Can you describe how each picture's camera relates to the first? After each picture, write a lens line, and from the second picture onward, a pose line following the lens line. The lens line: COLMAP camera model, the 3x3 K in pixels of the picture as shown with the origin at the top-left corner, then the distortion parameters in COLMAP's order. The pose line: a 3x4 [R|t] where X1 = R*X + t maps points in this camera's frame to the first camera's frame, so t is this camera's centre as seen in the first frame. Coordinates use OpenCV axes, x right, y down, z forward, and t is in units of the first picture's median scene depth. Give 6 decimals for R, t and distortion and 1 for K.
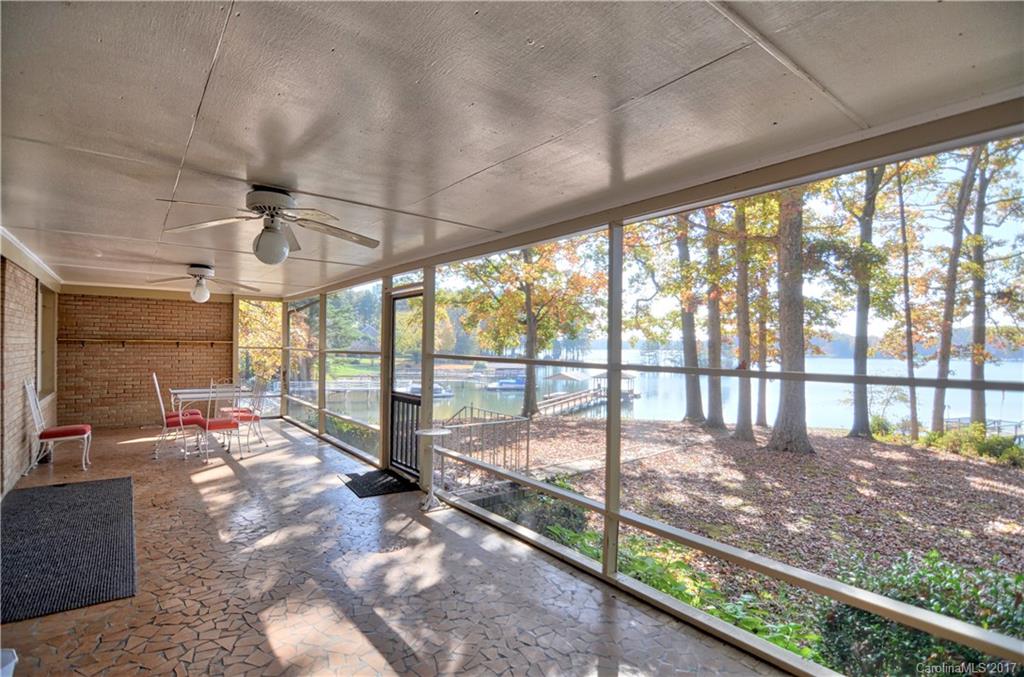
lens RADIAL K [[494.2, 0, 516.5], [0, 494.2, 343.8], [0, 0, 1]] dist [-0.019683, -0.002306]
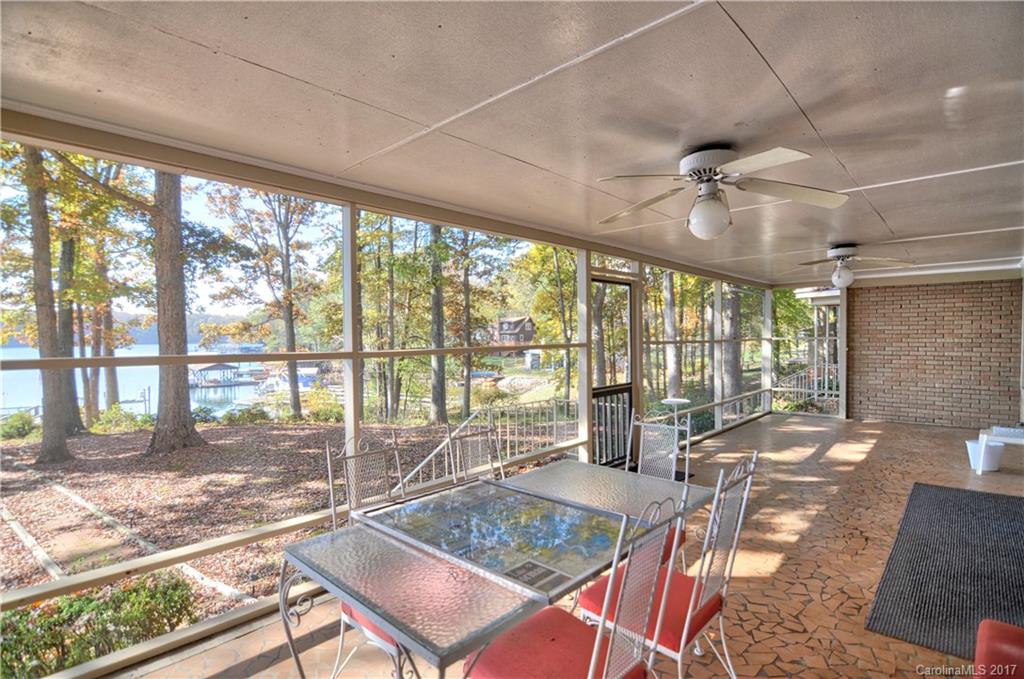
lens RADIAL K [[494.2, 0, 518.4], [0, 494.2, 341.1], [0, 0, 1]] dist [-0.019683, -0.002306]
pose [[-0.154640, -0.031464, 0.987470, -0.593668], [0.005612, 0.999449, 0.032724, -0.008956], [-0.987955, 0.010603, -0.154378, 0.697157]]
